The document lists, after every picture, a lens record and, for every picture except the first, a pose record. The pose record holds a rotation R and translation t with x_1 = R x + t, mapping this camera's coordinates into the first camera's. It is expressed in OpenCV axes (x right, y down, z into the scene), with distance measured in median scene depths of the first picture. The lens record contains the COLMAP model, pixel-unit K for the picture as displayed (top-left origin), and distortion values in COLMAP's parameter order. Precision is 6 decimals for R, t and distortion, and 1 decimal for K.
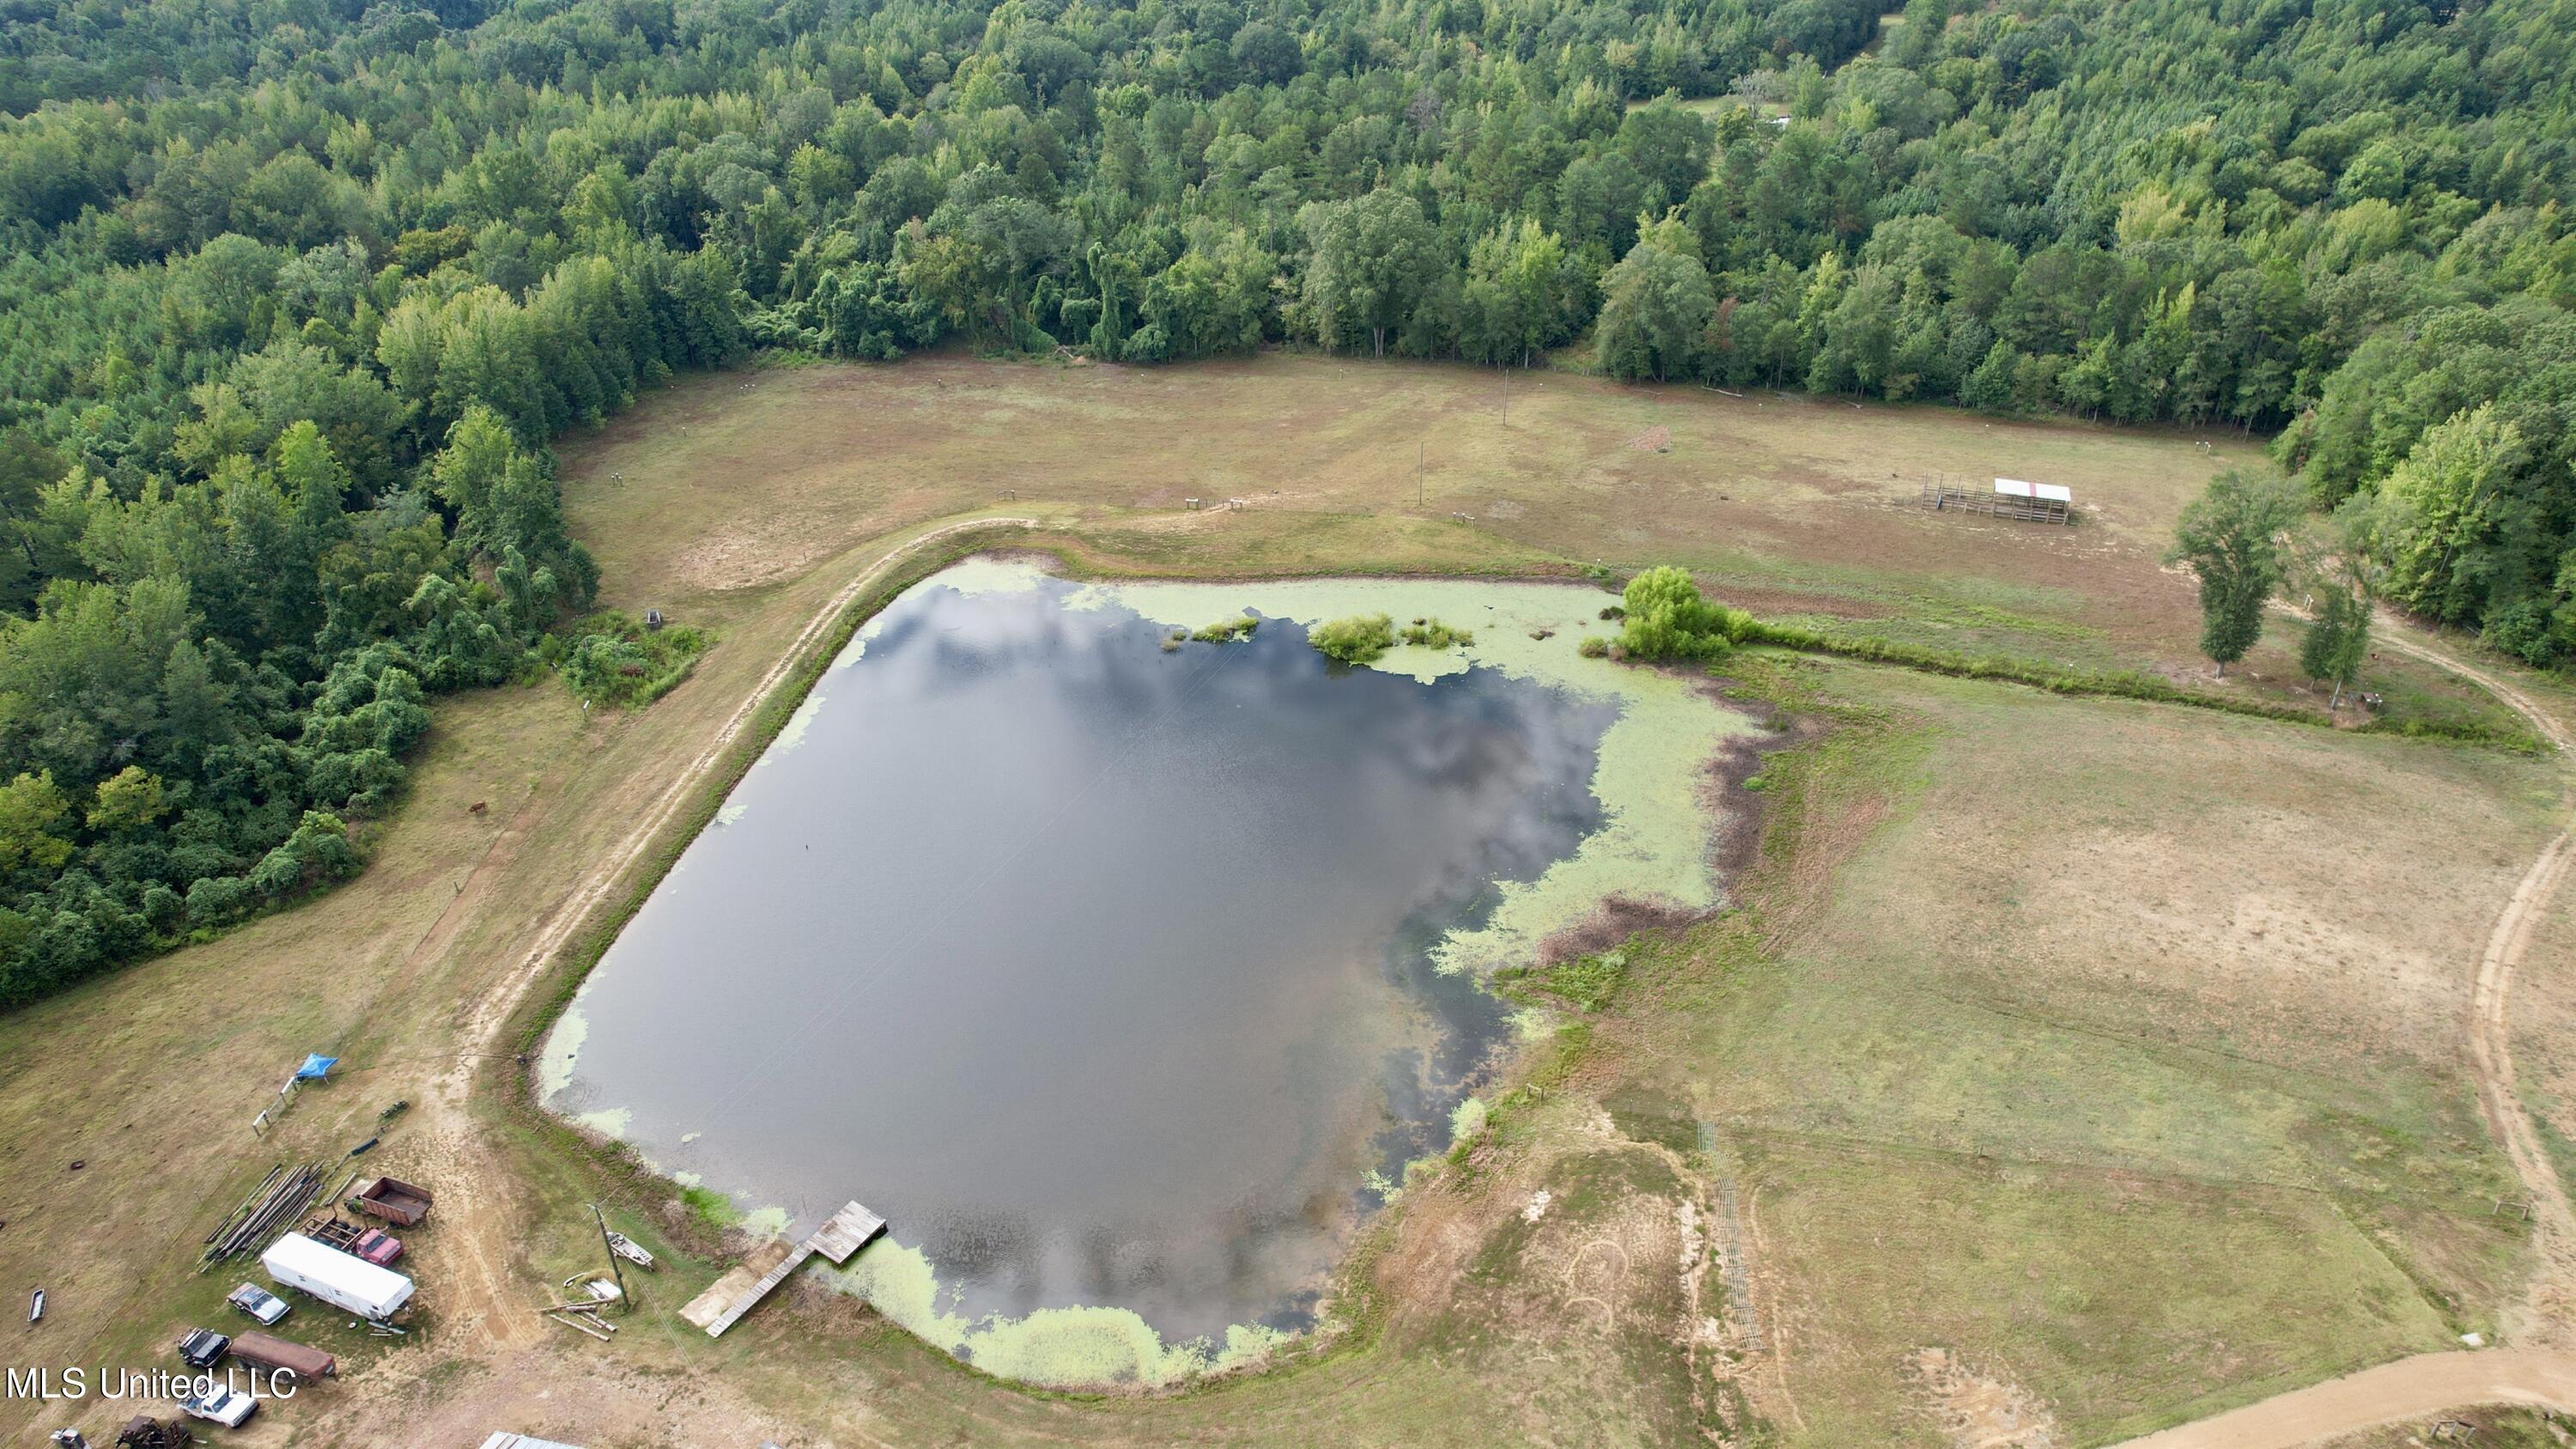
lens RADIAL K [[1642.0, 0, 1287.6], [0, 1642.0, 718.5], [0, 0, 1]] dist [-0.071585, 0.060262]
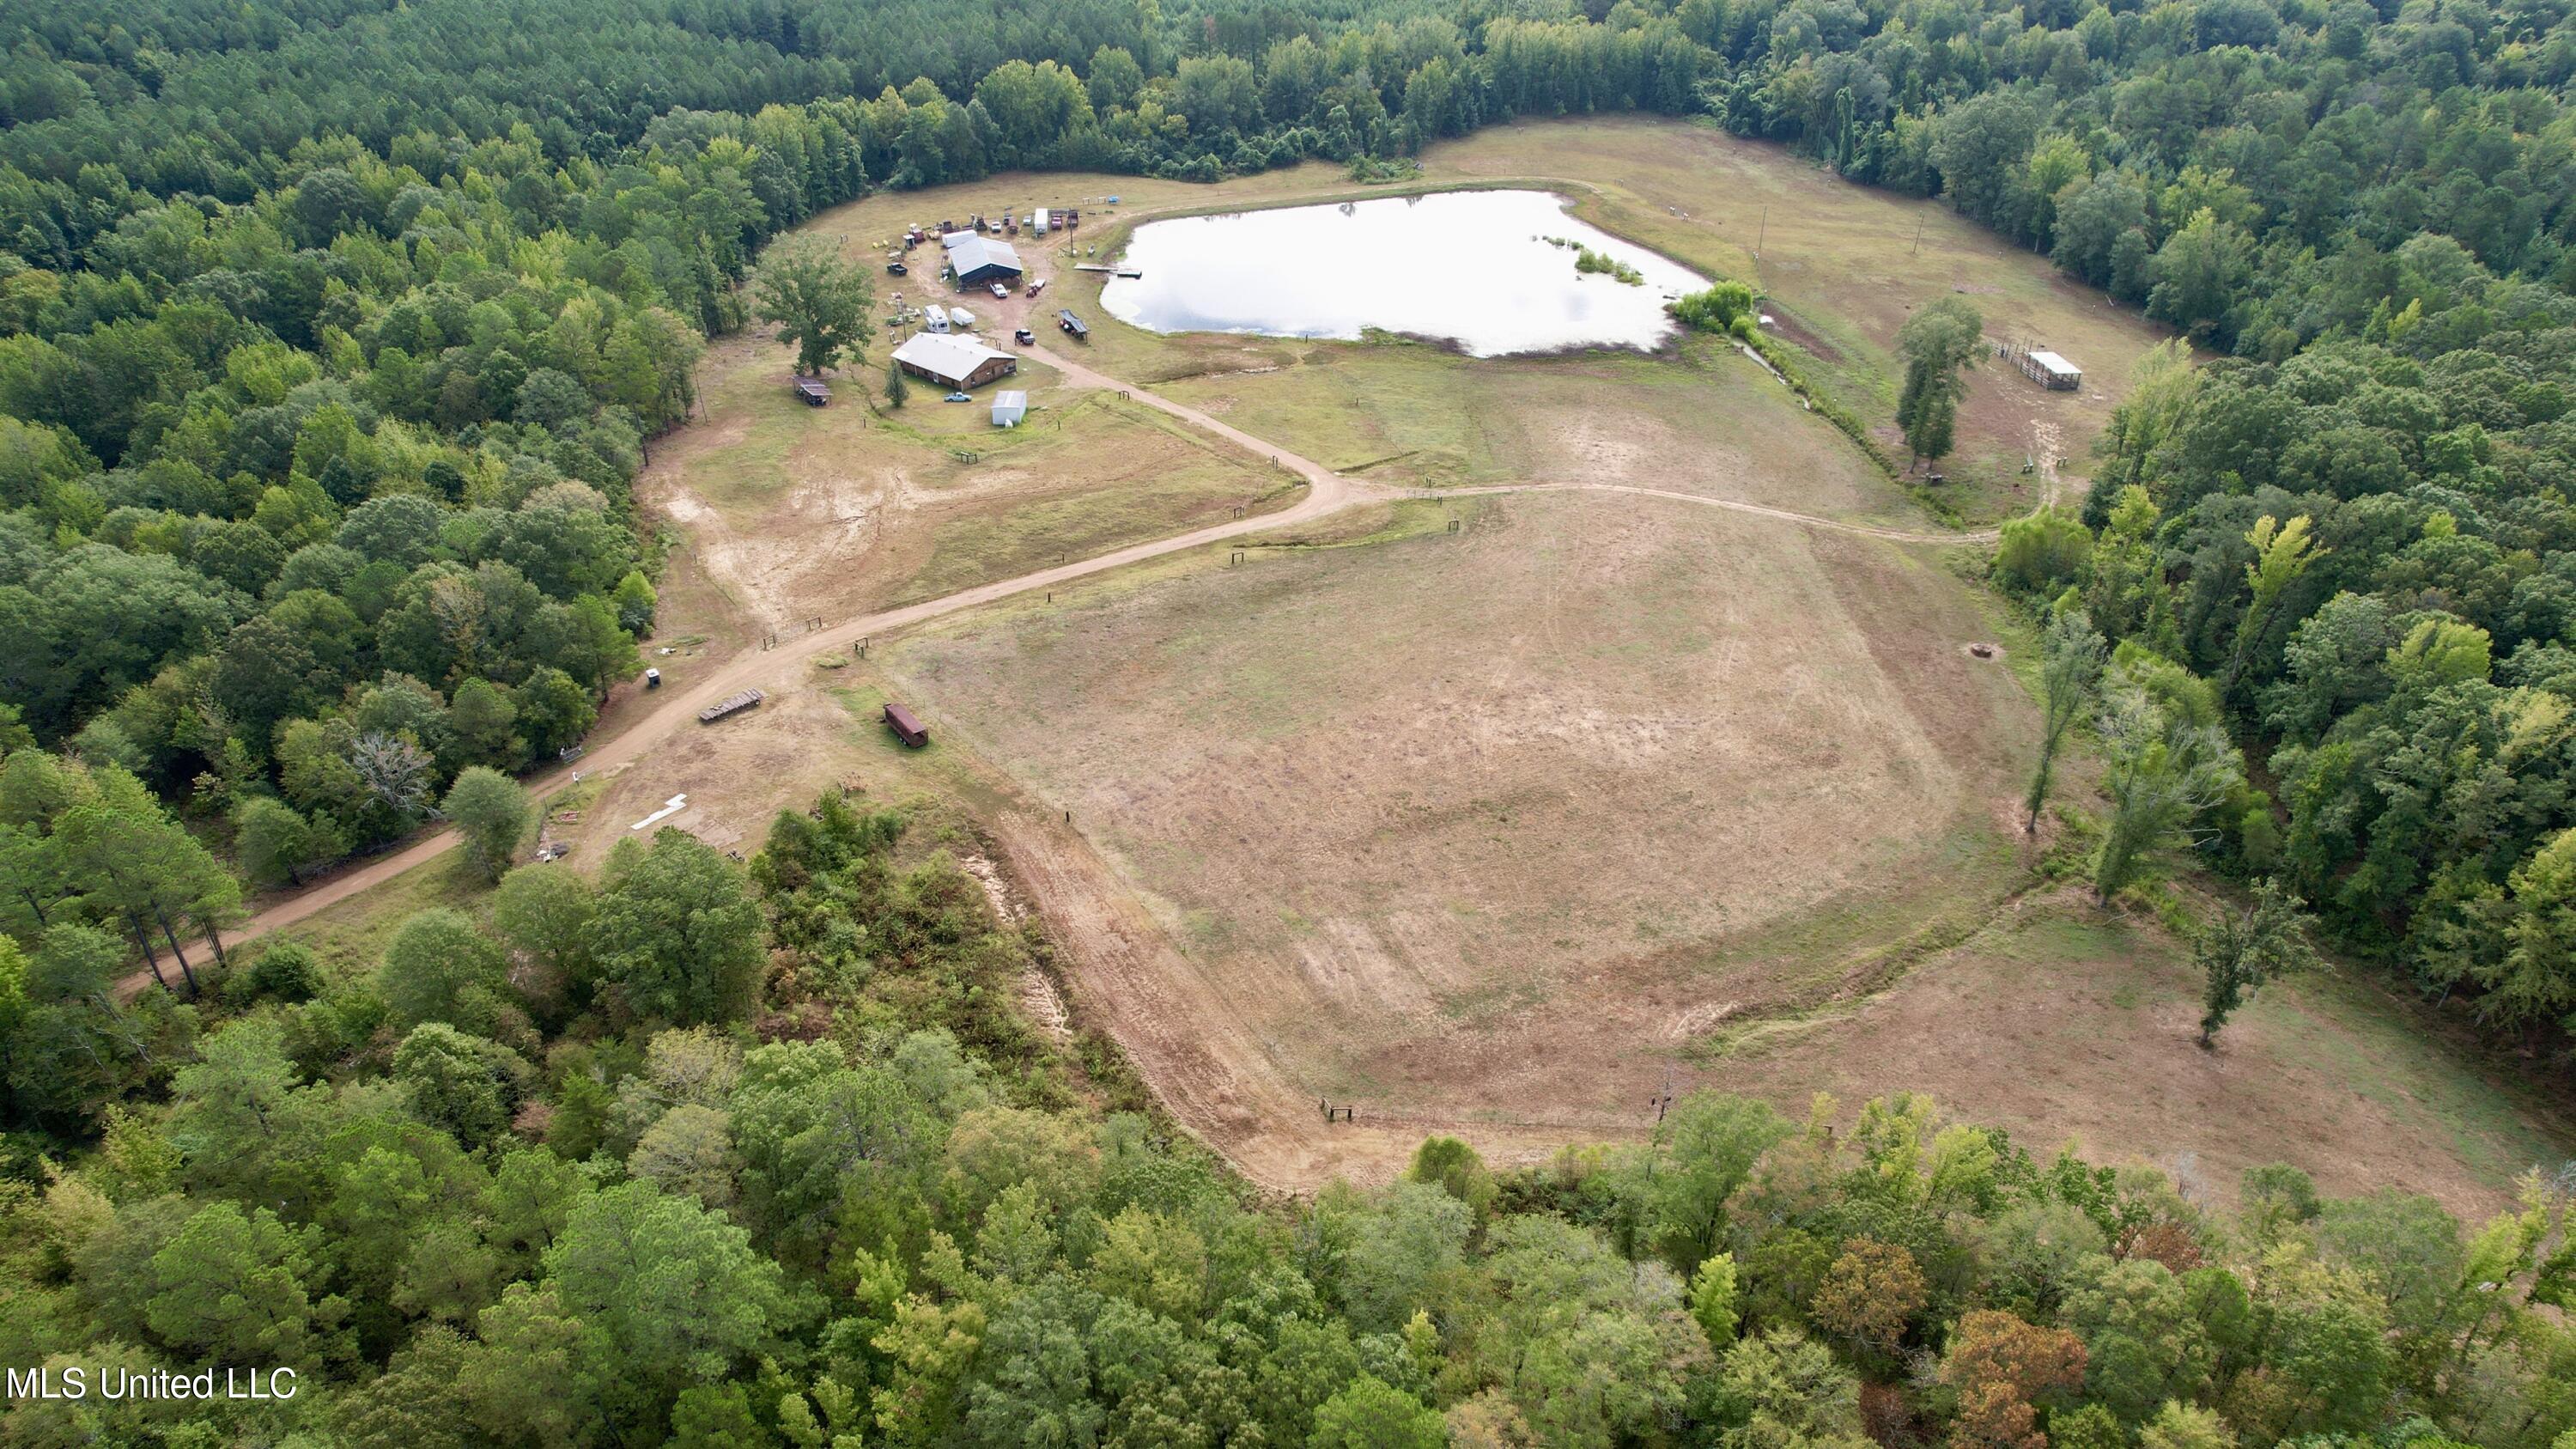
lens RADIAL K [[1642.0, 0, 1287.6], [0, 1642.0, 718.5], [0, 0, 1]] dist [-0.071585, 0.060262]
pose [[0.466641, 0.499543, -0.729865, 1.867576], [-0.473154, 0.838204, 0.271182, 0.056975], [0.747243, 0.218794, 0.627501, -0.323013]]
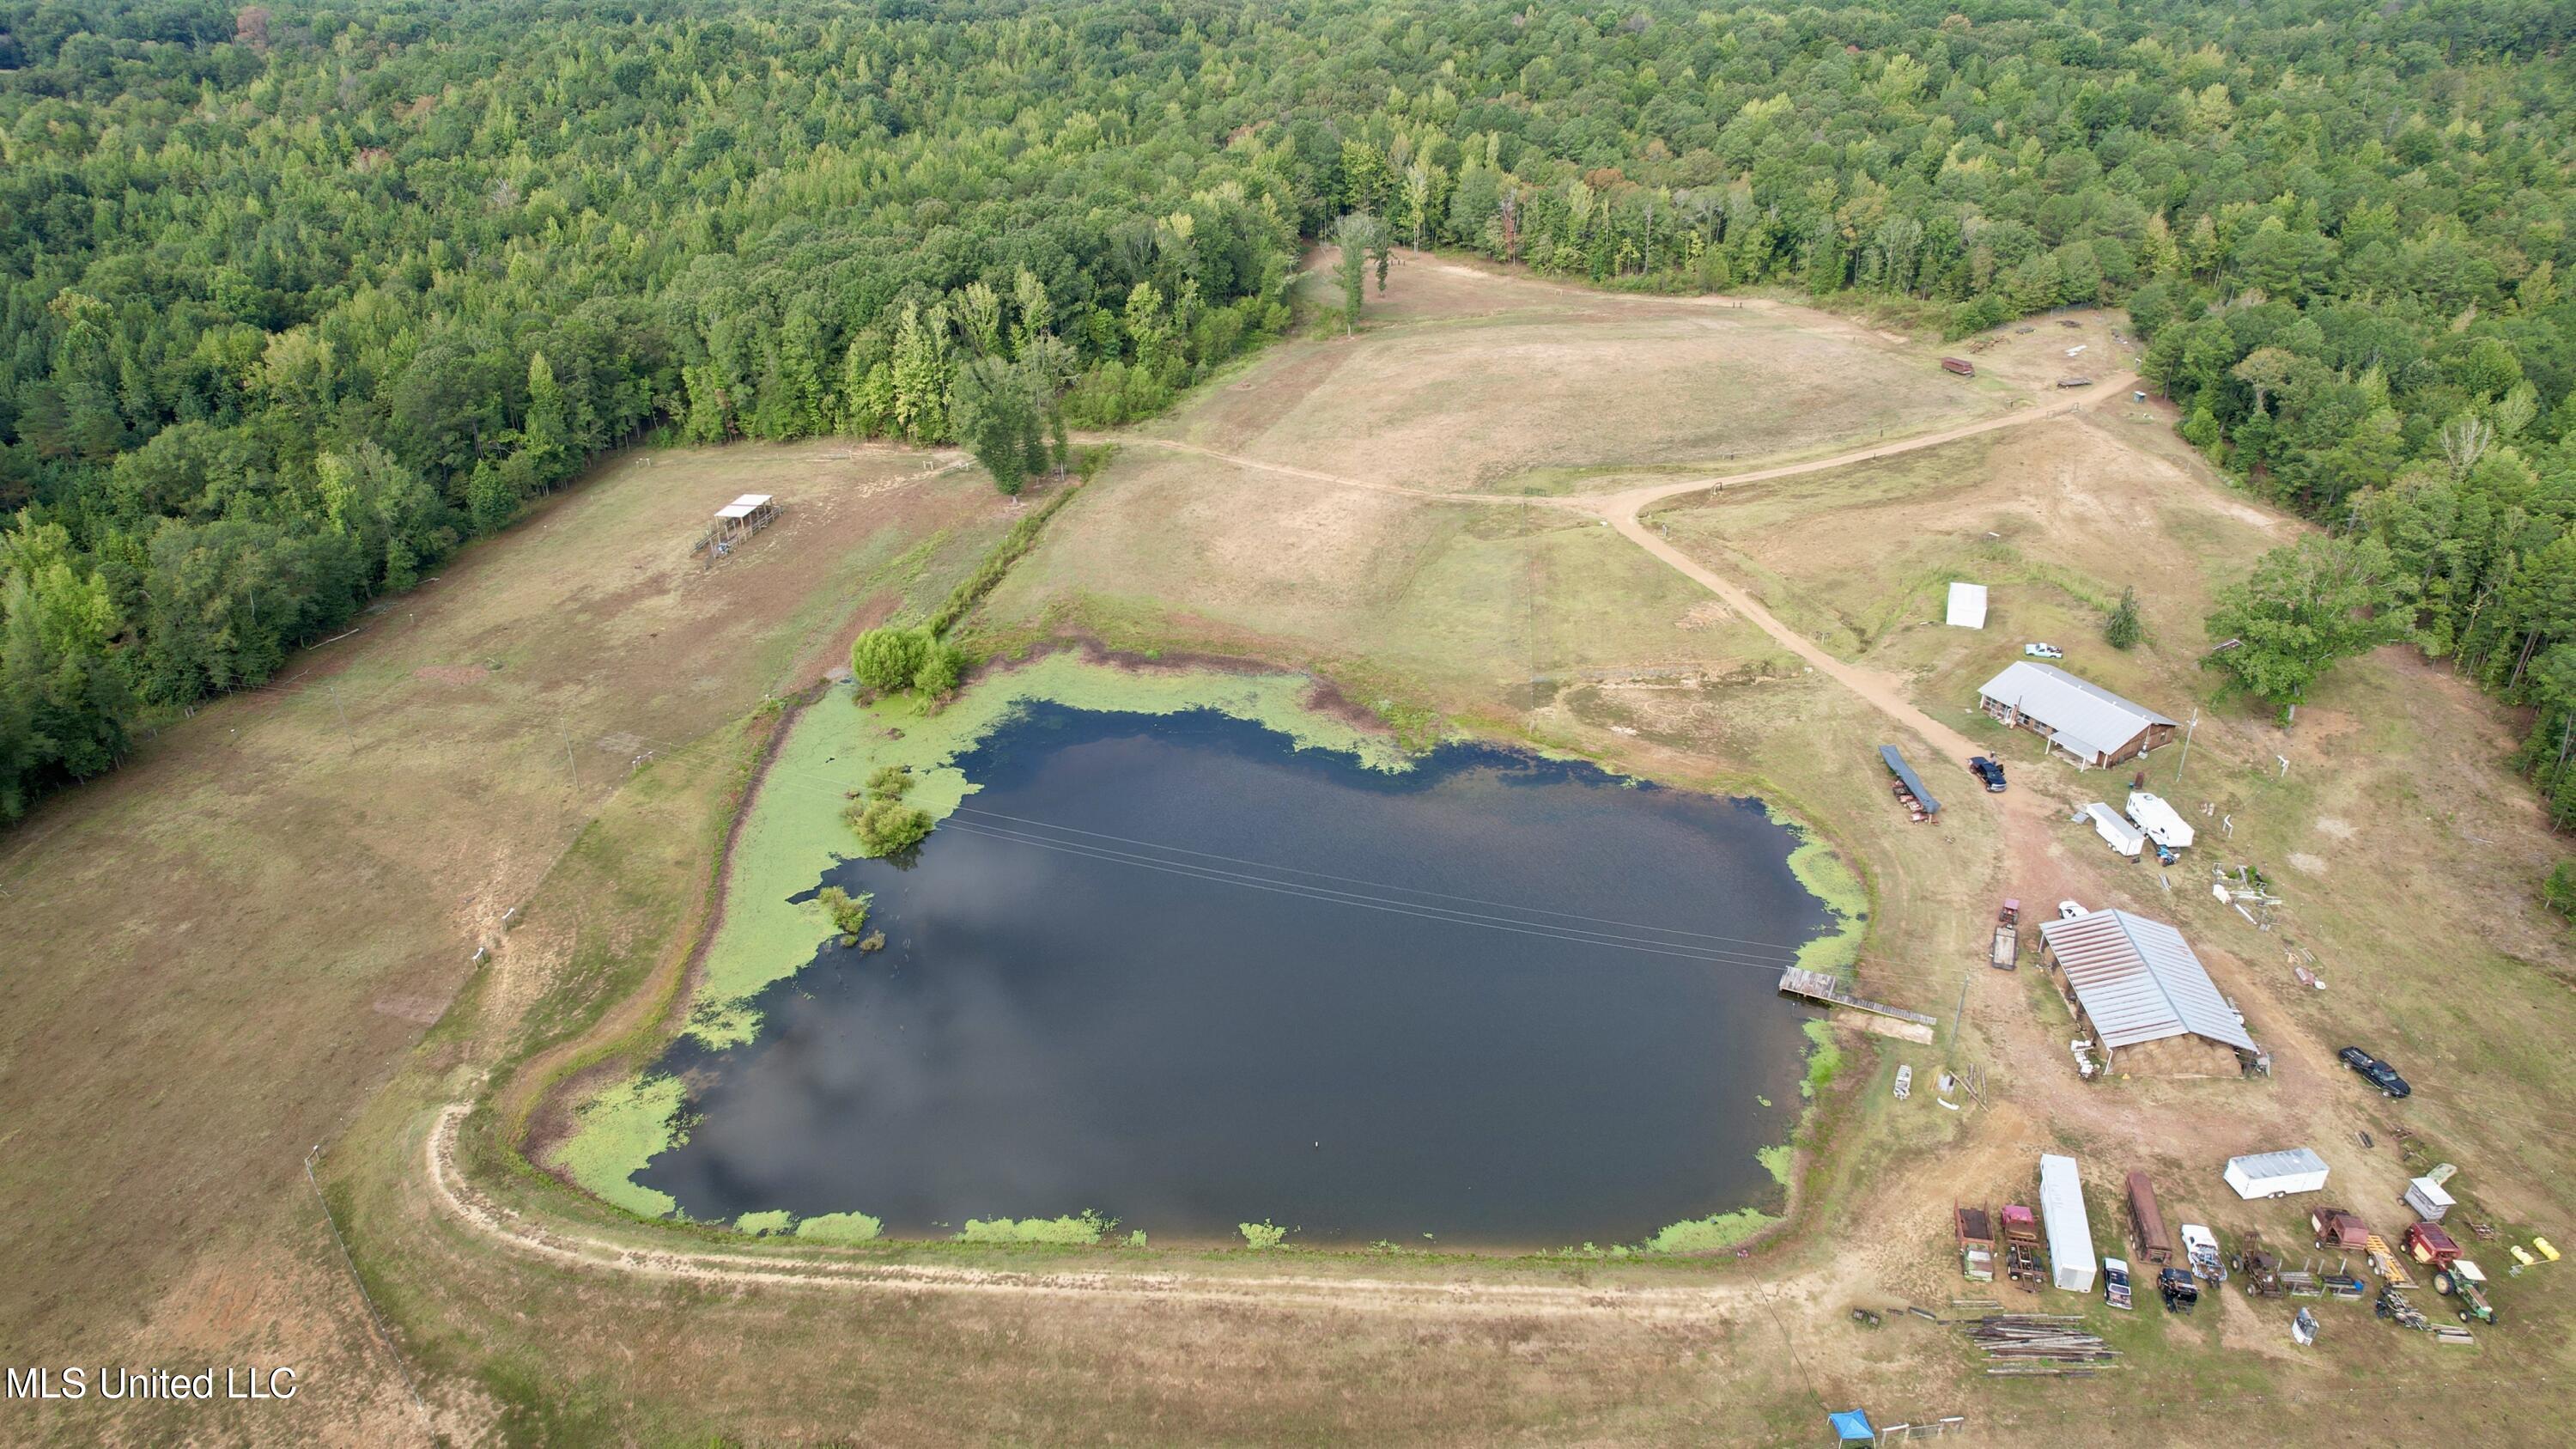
lens RADIAL K [[1642.0, 0, 1287.6], [0, 1642.0, 718.5], [0, 0, 1]] dist [-0.071585, 0.060262]
pose [[-0.122215, -0.450820, 0.884209, -1.026601], [0.532649, 0.721930, 0.441703, -0.503193], [-0.837466, 0.524955, 0.151898, 0.845905]]
